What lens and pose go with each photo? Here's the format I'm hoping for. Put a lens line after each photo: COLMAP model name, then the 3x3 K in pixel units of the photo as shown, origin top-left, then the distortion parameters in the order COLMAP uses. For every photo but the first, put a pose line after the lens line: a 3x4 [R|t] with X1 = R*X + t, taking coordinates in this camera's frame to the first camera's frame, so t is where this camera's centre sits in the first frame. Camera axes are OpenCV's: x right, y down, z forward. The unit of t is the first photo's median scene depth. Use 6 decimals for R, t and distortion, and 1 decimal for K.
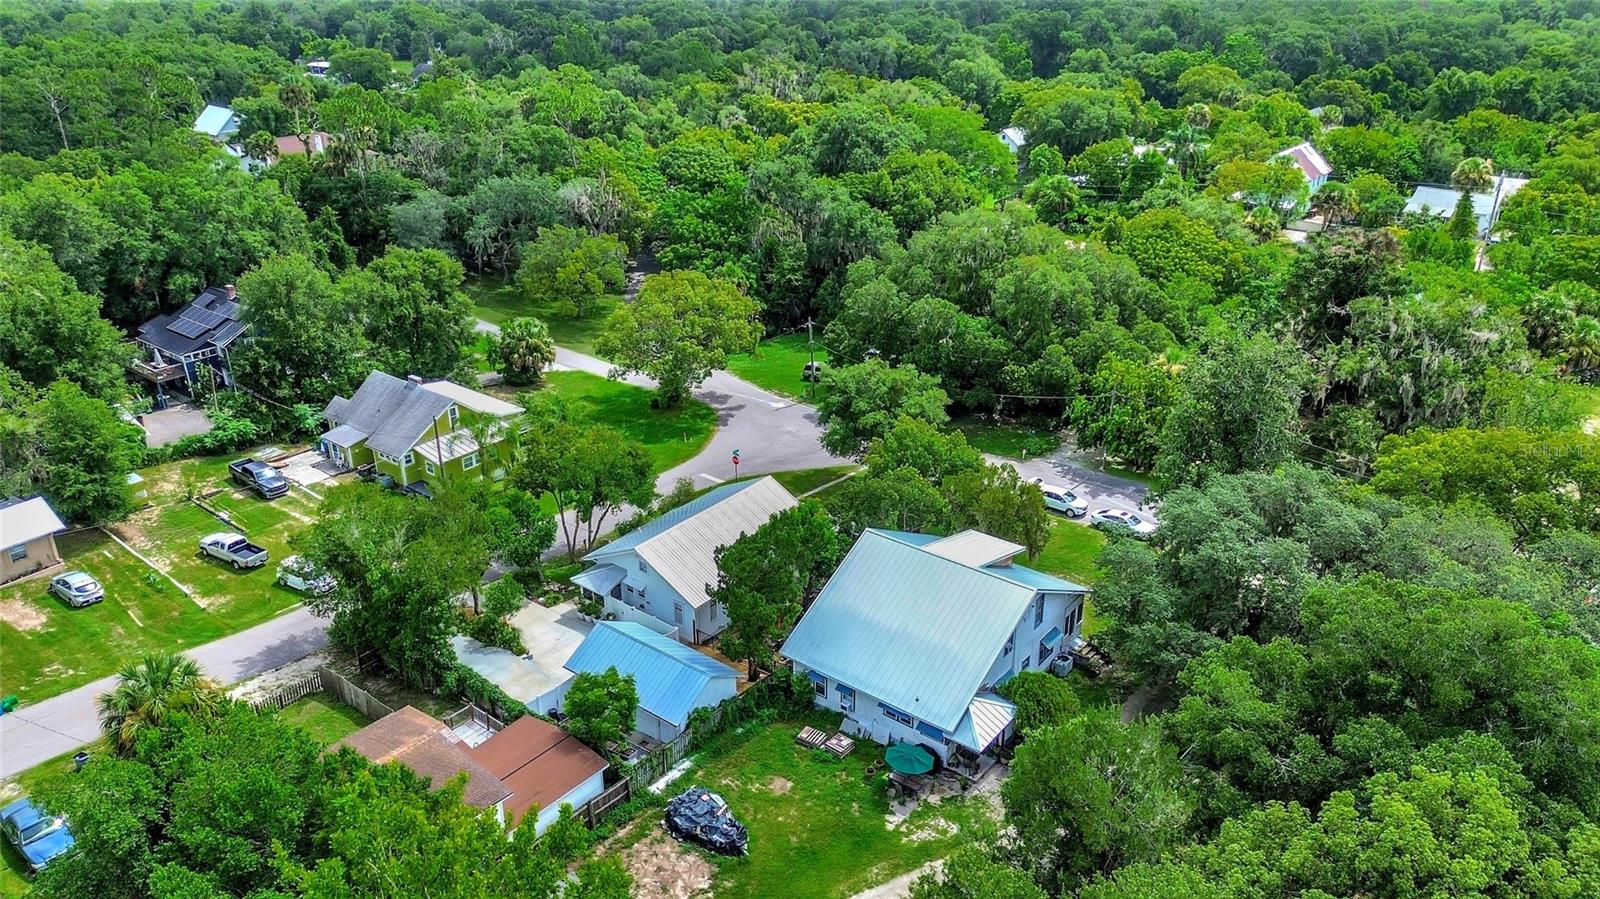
lens RADIAL K [[1150.2, 0, 800.0], [0, 1150.2, 449.5], [0, 0, 1]] dist [0.082847, -0.100985]
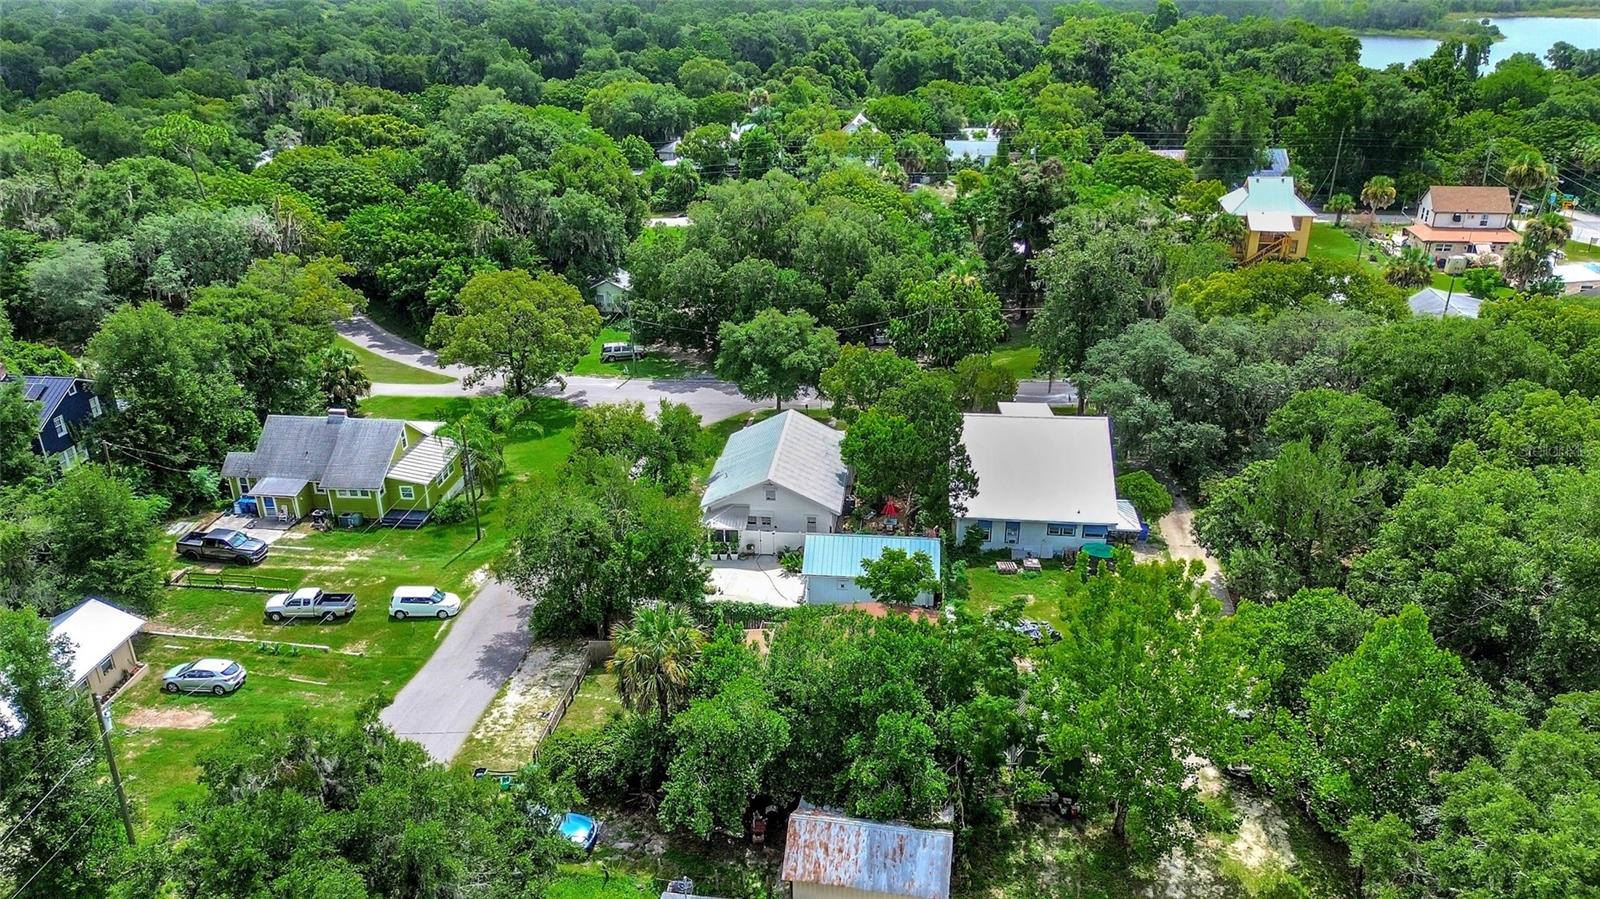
lens RADIAL K [[1150.2, 0, 800.0], [0, 1150.2, 449.5], [0, 0, 1]] dist [0.082847, -0.100985]
pose [[0.844607, -0.220248, 0.487985, -0.597411], [0.223765, 0.973256, 0.051976, 0.004604], [-0.486382, 0.065294, 0.871303, -0.004854]]
